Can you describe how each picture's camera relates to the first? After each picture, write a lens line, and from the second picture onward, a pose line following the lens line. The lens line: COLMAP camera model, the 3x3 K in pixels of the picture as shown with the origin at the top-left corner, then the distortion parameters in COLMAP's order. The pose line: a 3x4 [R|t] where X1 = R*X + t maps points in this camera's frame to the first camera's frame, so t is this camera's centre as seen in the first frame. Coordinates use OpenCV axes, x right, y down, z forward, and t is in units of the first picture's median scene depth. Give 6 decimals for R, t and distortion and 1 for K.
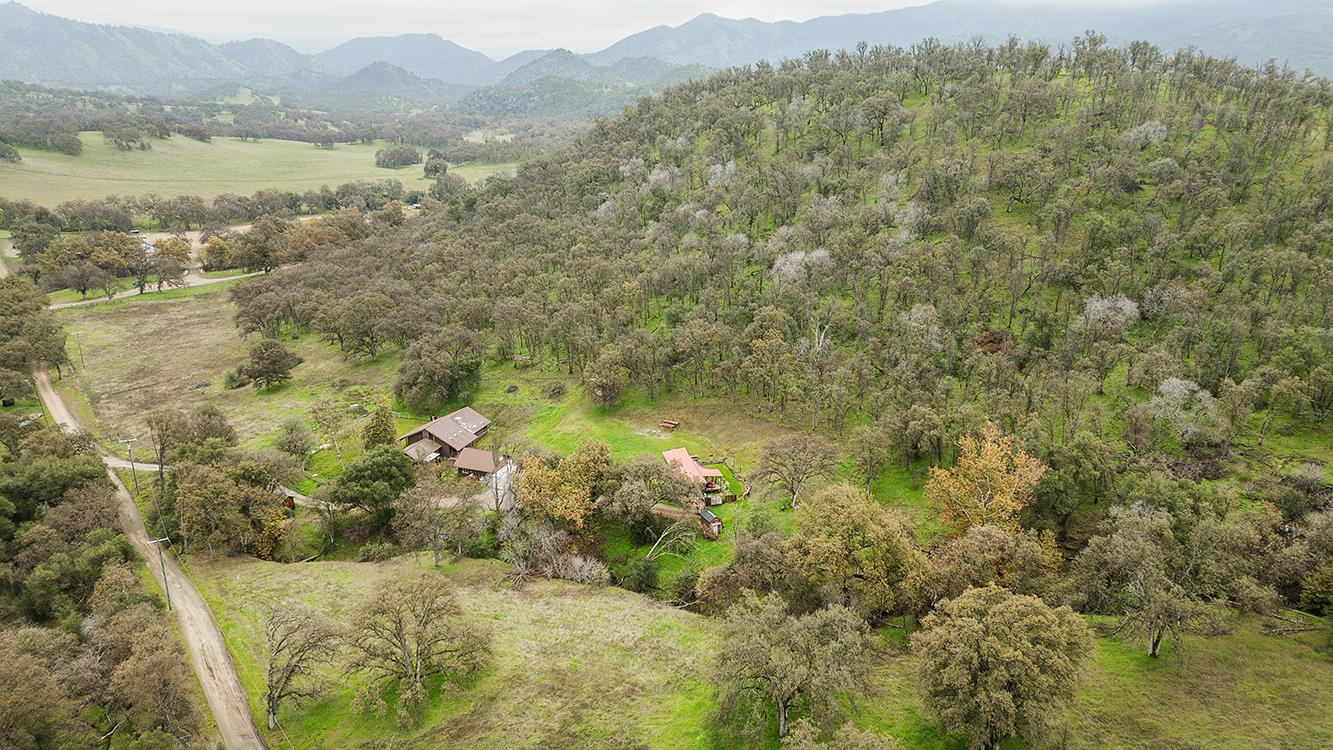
lens RADIAL K [[925.7, 0, 668.2], [0, 925.7, 374.1], [0, 0, 1]] dist [0.089617, -0.059227]
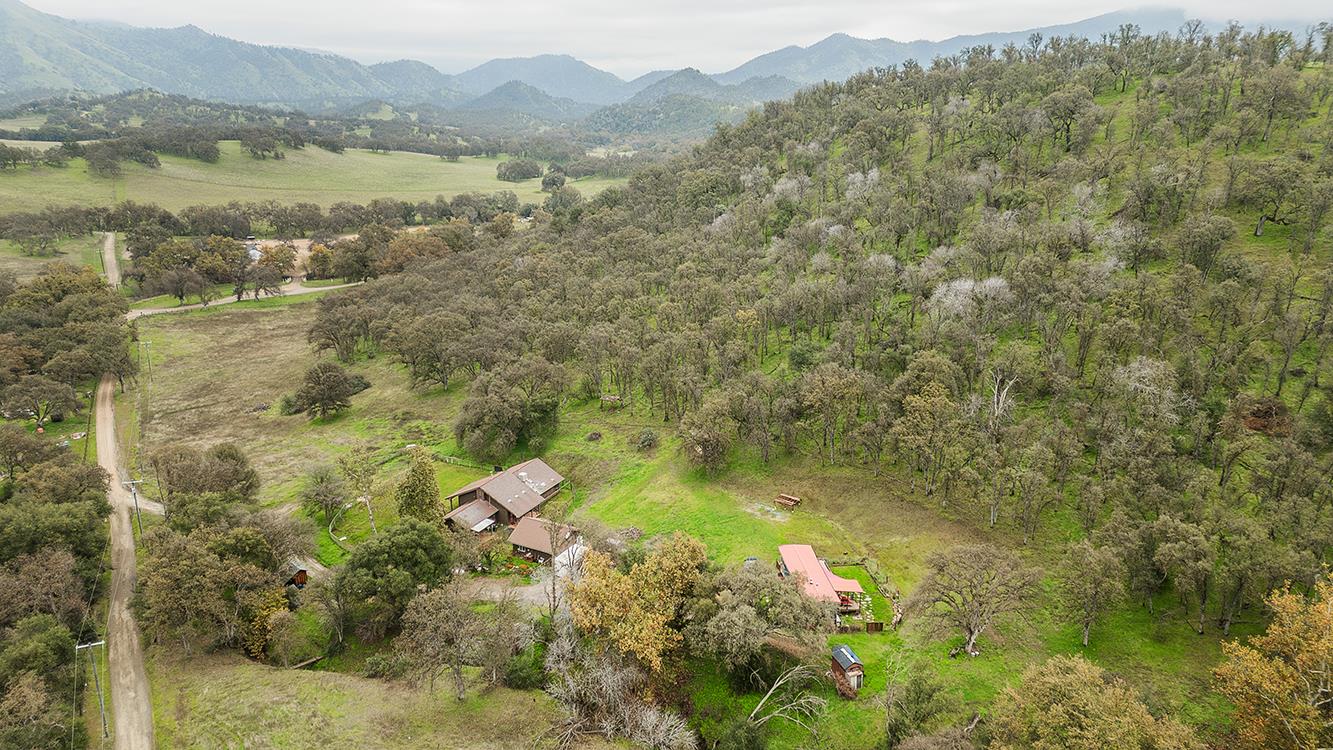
lens RADIAL K [[925.7, 0, 666.9], [0, 925.7, 368.9], [0, 0, 1]] dist [0.089617, -0.059227]
pose [[0.991330, 0.044215, -0.123735, -0.006236], [-0.047423, 0.998608, -0.023099, -0.024572], [0.122542, 0.028767, 0.992046, 0.176852]]
